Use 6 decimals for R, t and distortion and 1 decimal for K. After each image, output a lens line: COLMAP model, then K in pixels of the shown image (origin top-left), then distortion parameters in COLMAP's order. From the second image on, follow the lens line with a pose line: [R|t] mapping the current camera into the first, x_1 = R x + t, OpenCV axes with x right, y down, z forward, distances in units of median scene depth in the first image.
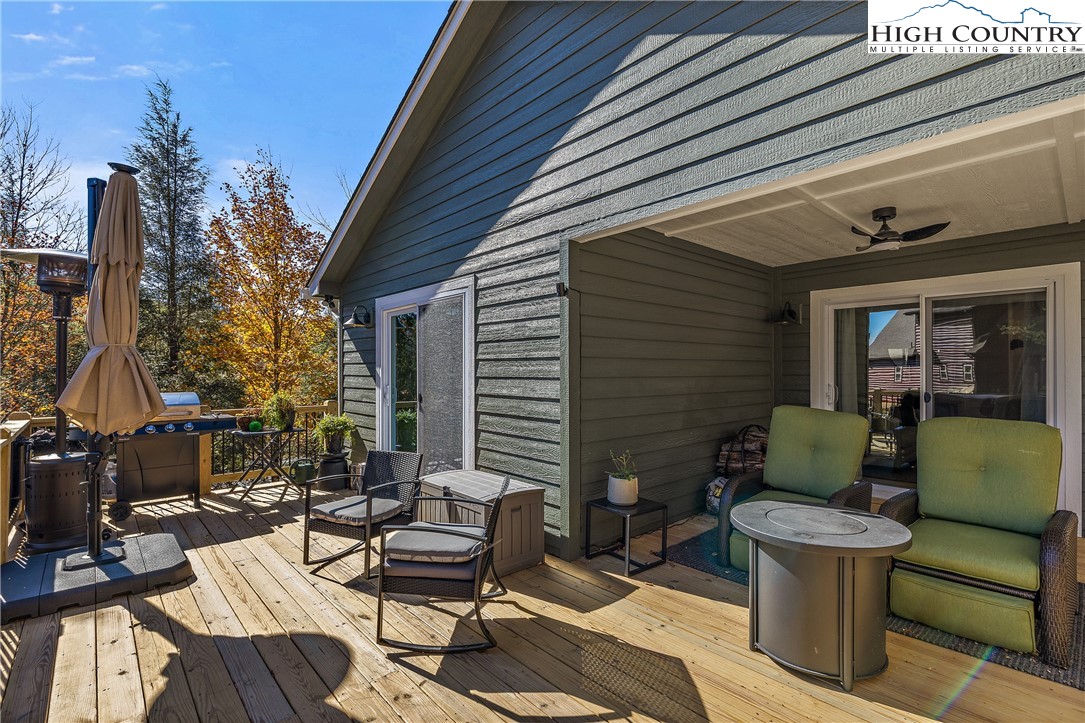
lens RADIAL K [[498.0, 0, 542.2], [0, 498.0, 372.5], [0, 0, 1]] dist [0.000869, 0.000124]
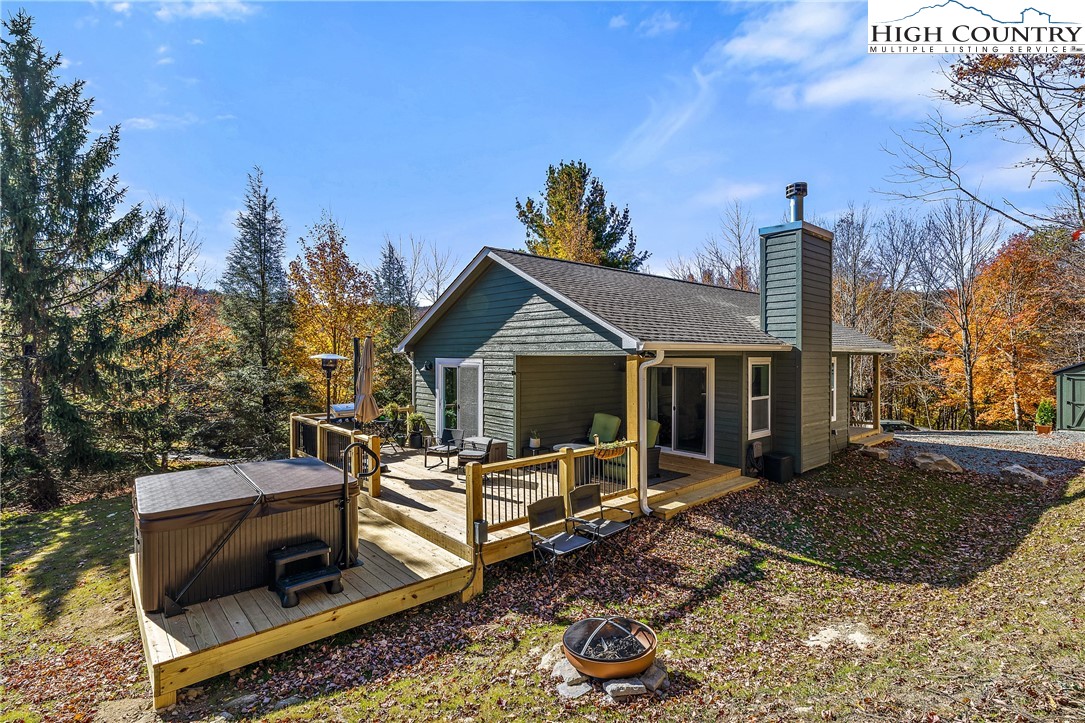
lens RADIAL K [[510.5, 0, 543.6], [0, 510.5, 357.7], [0, 0, 1]] dist [-0.001256, -0.000321]
pose [[0.999924, 0.001820, -0.012202, 0.194254], [-0.001811, 0.999998, 0.000711, -0.199491], [0.012203, -0.000689, 0.999925, -1.507513]]
